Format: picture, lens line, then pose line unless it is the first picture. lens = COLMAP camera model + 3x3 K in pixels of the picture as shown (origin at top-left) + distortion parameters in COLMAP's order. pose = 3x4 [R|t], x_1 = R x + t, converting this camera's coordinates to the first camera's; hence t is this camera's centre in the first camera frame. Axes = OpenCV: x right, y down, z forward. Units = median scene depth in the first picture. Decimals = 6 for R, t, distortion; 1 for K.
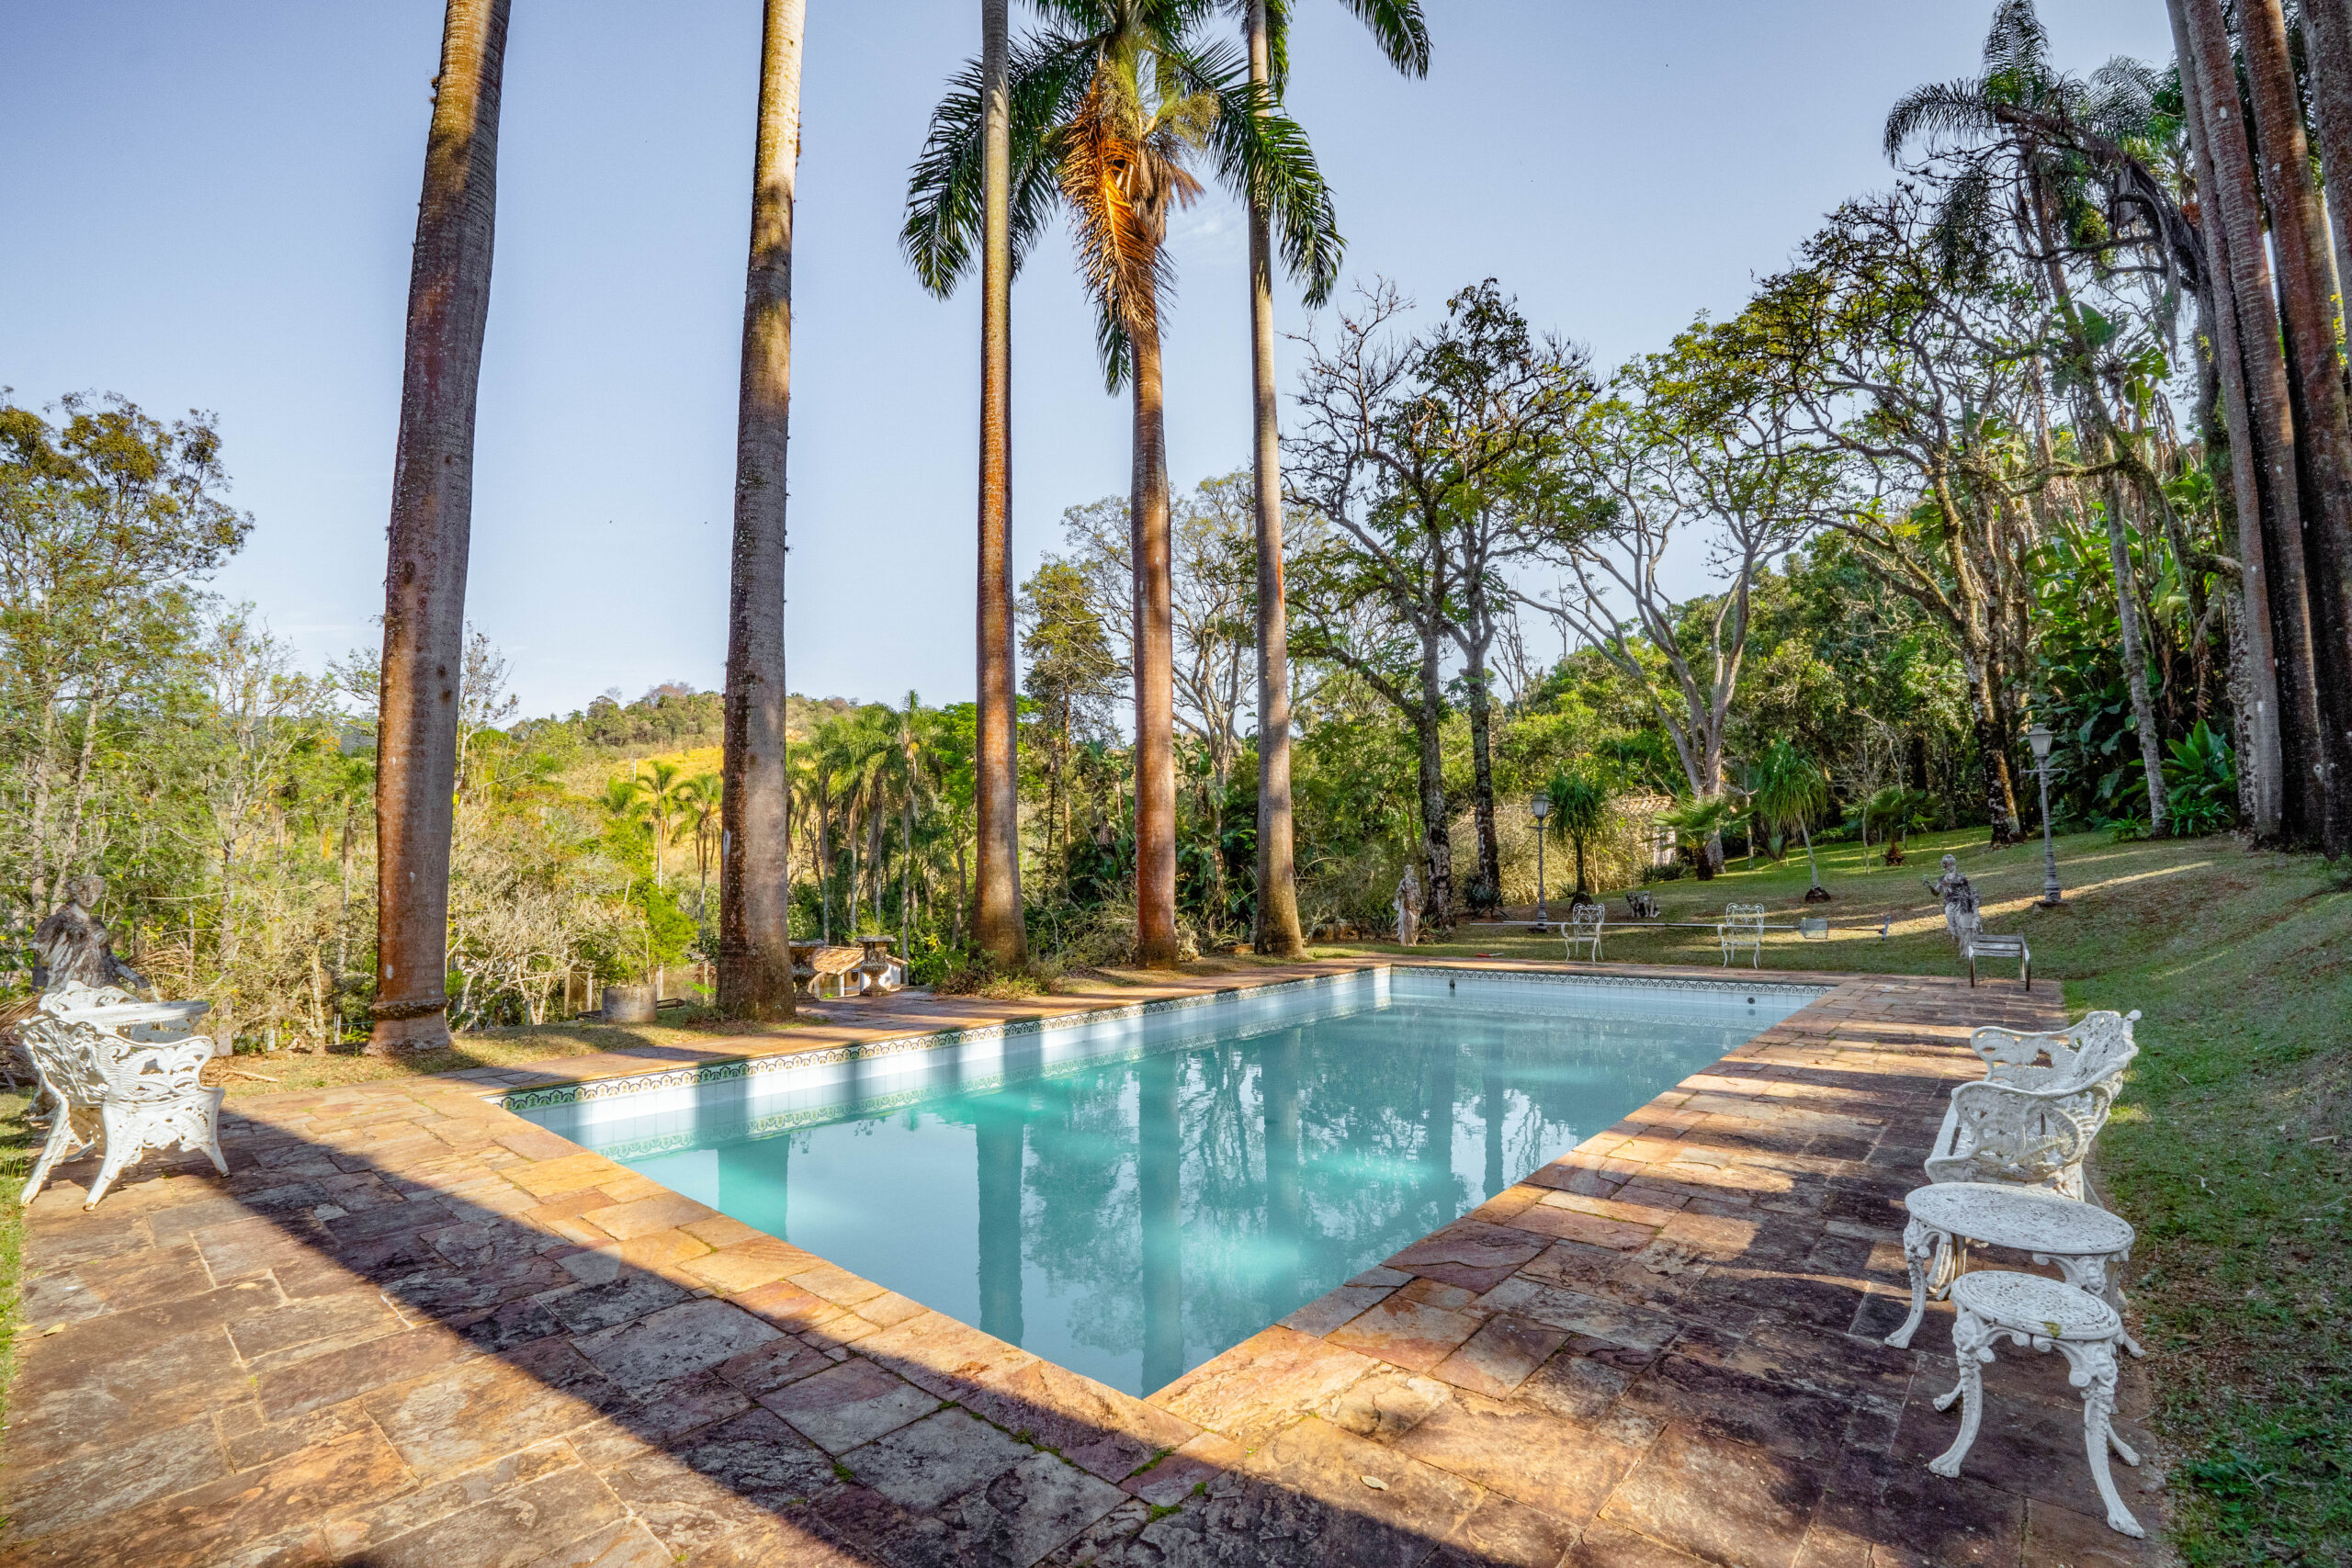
lens RADIAL K [[1030.6, 0, 1171.5], [0, 1030.6, 791.7], [0, 0, 1]] dist [-0.072543, 0.019399]
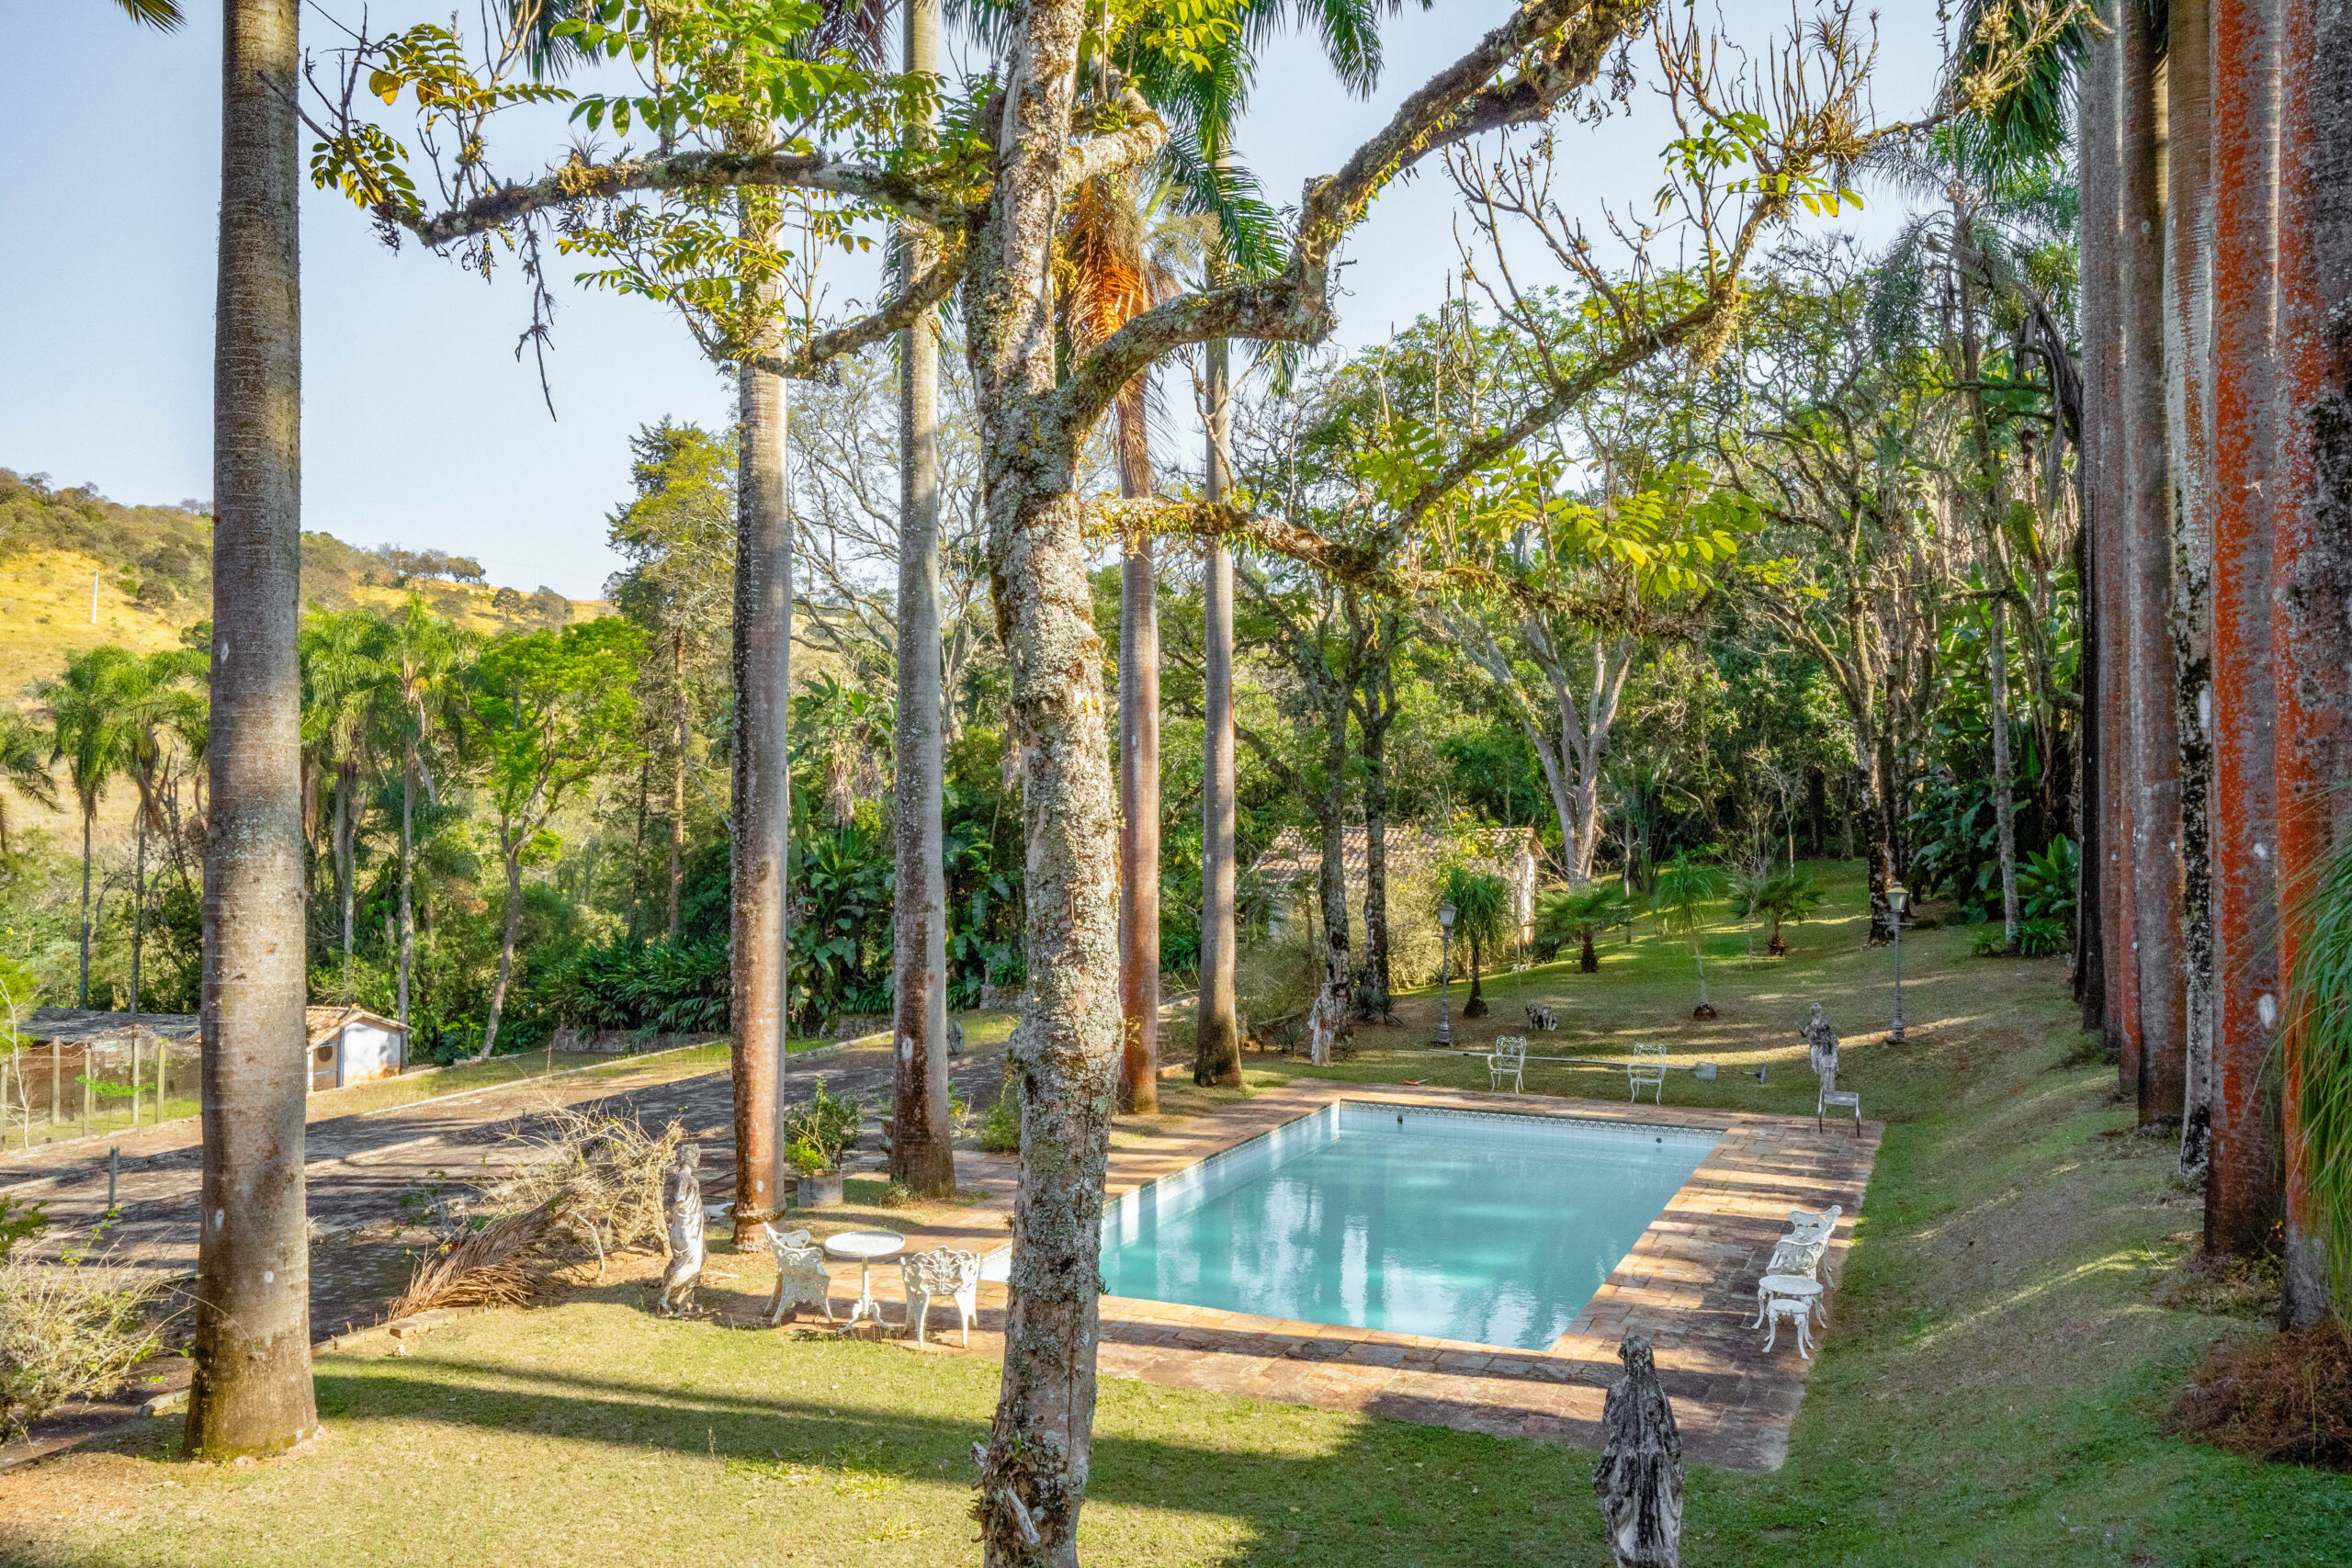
lens RADIAL K [[1764.9, 0, 1176.0], [0, 1764.9, 784.0], [0, 0, 1]] dist [0.021352, 0.000931]
pose [[0.956941, 0.025281, 0.289179, -0.399093], [-0.043109, 0.997530, 0.055449, -0.206153], [-0.287063, -0.065528, 0.955668, -0.554218]]
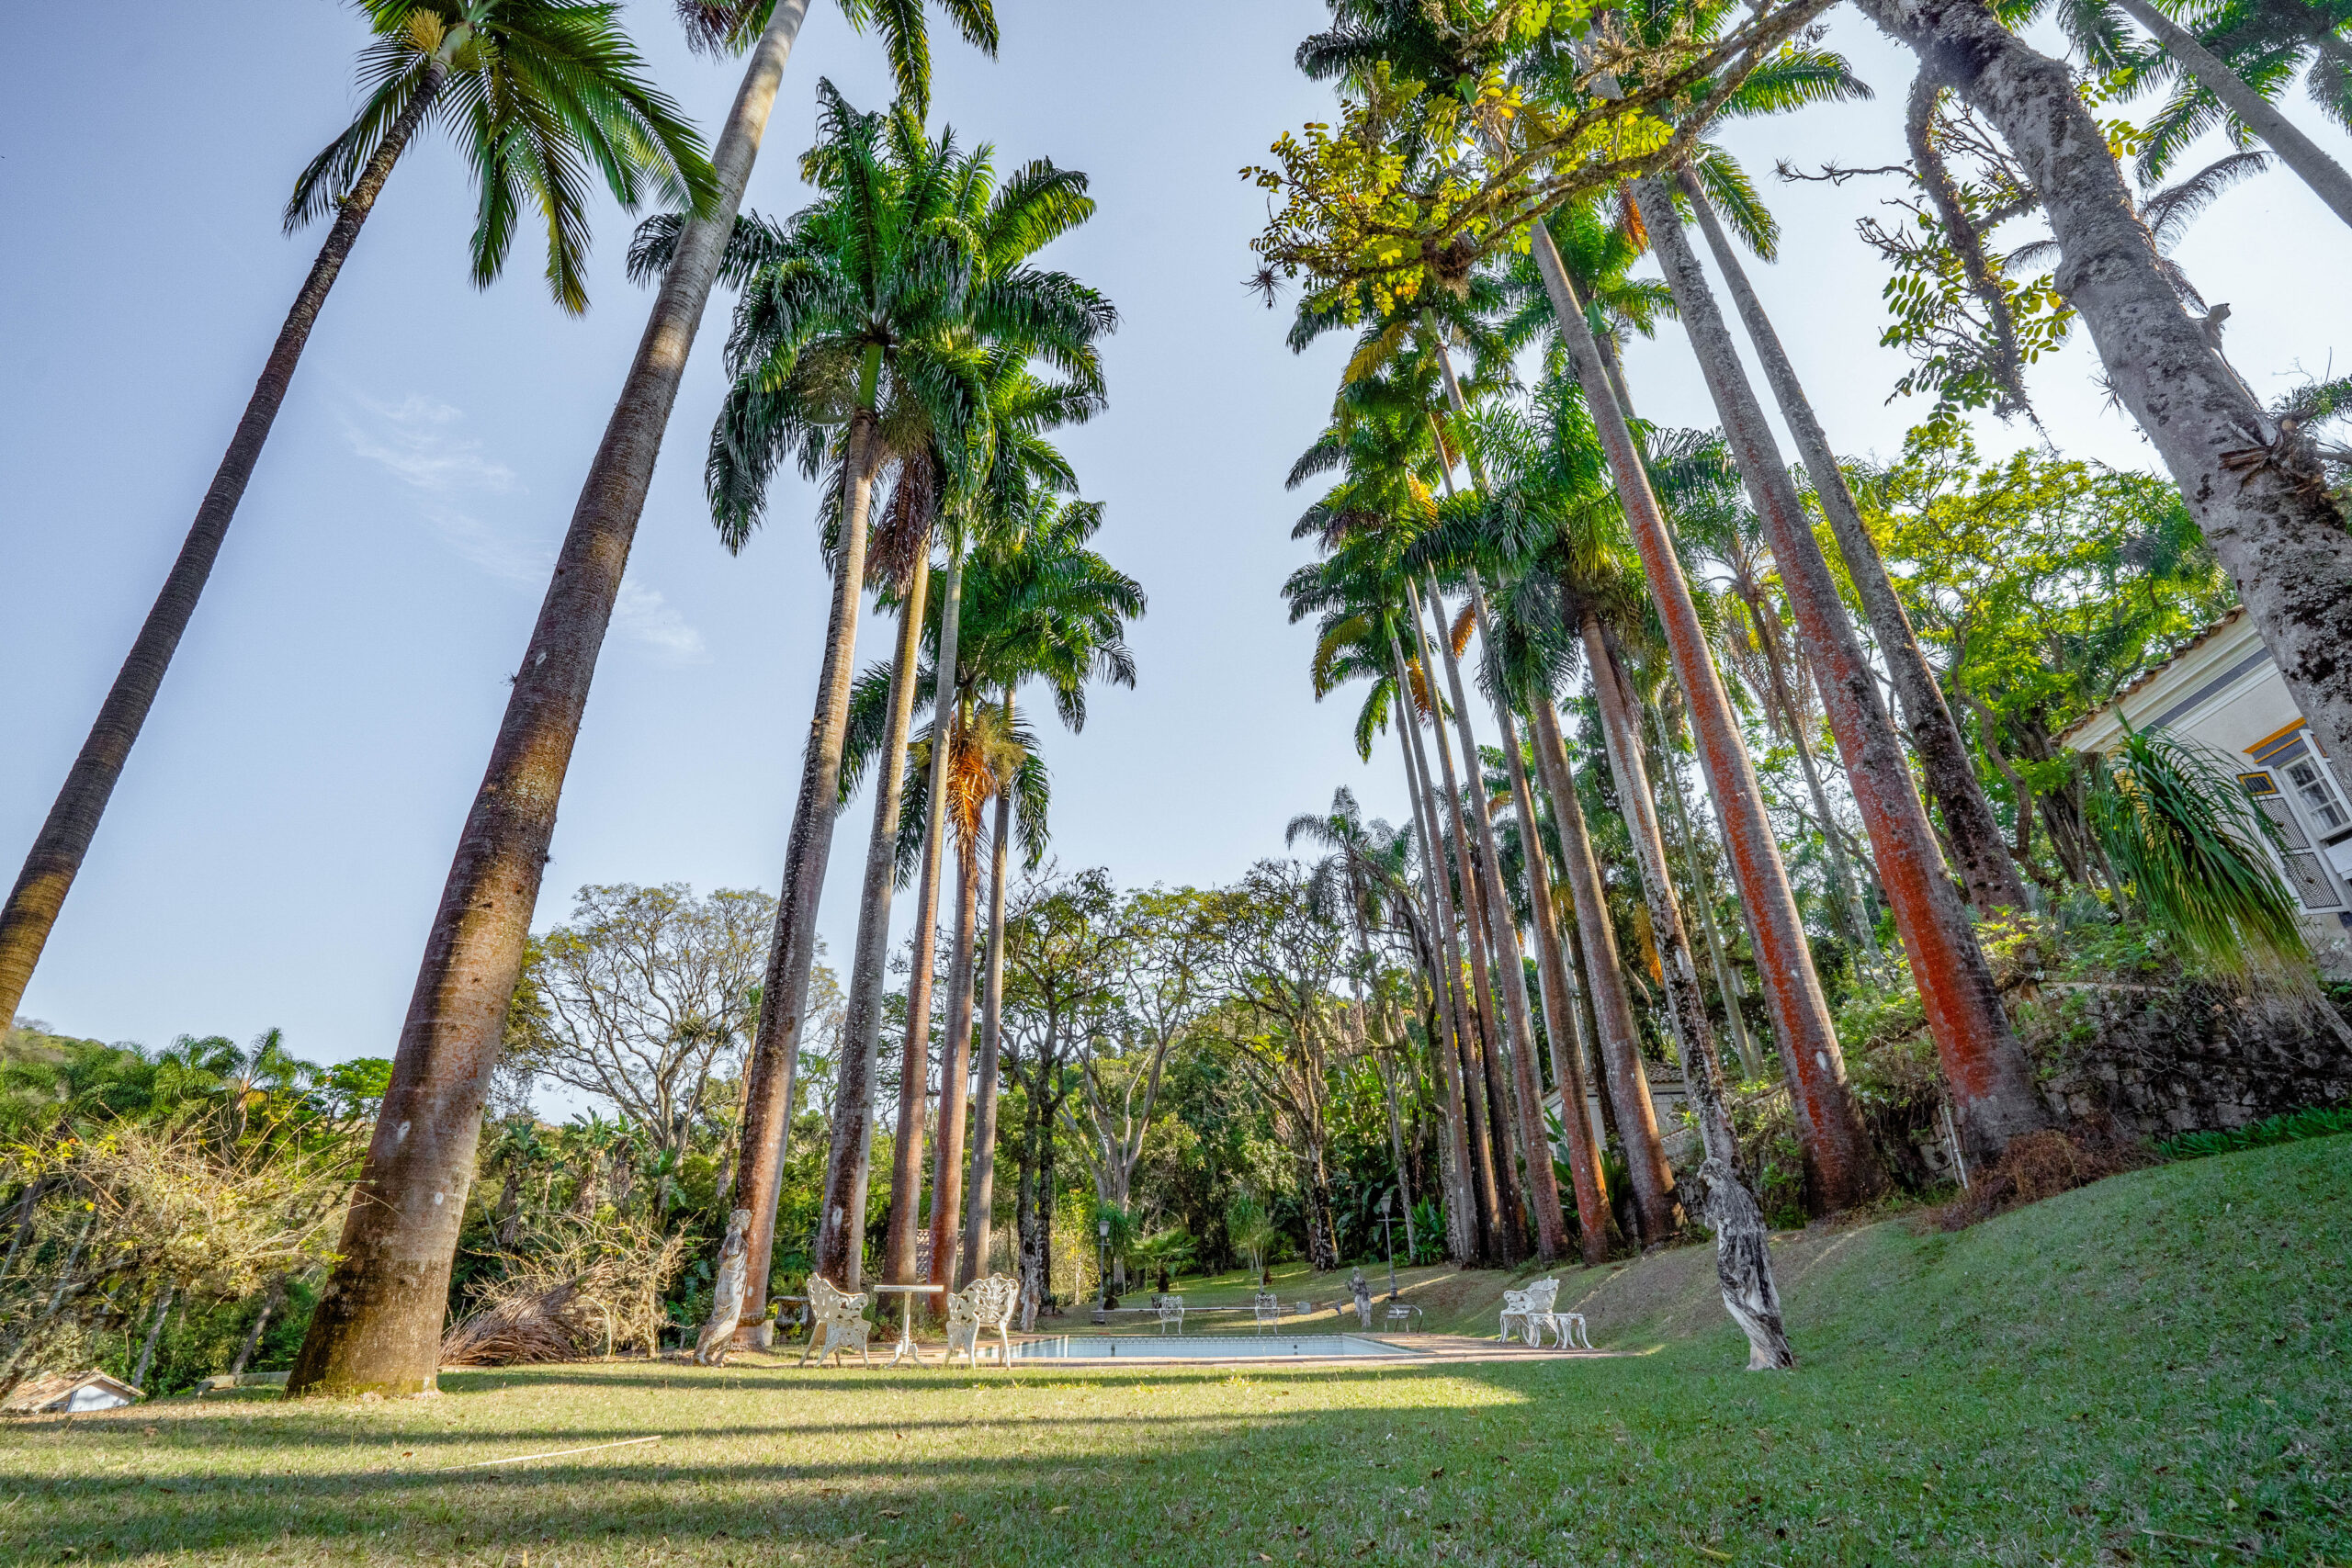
lens RADIAL K [[1030.6, 0, 1171.5], [0, 1030.6, 791.7], [0, 0, 1]] dist [-0.072543, 0.019399]
pose [[0.787680, 0.287677, 0.544795, -0.557962], [-0.053609, 0.912937, -0.404564, 0.028830], [-0.613747, 0.289462, 0.734524, -0.304214]]
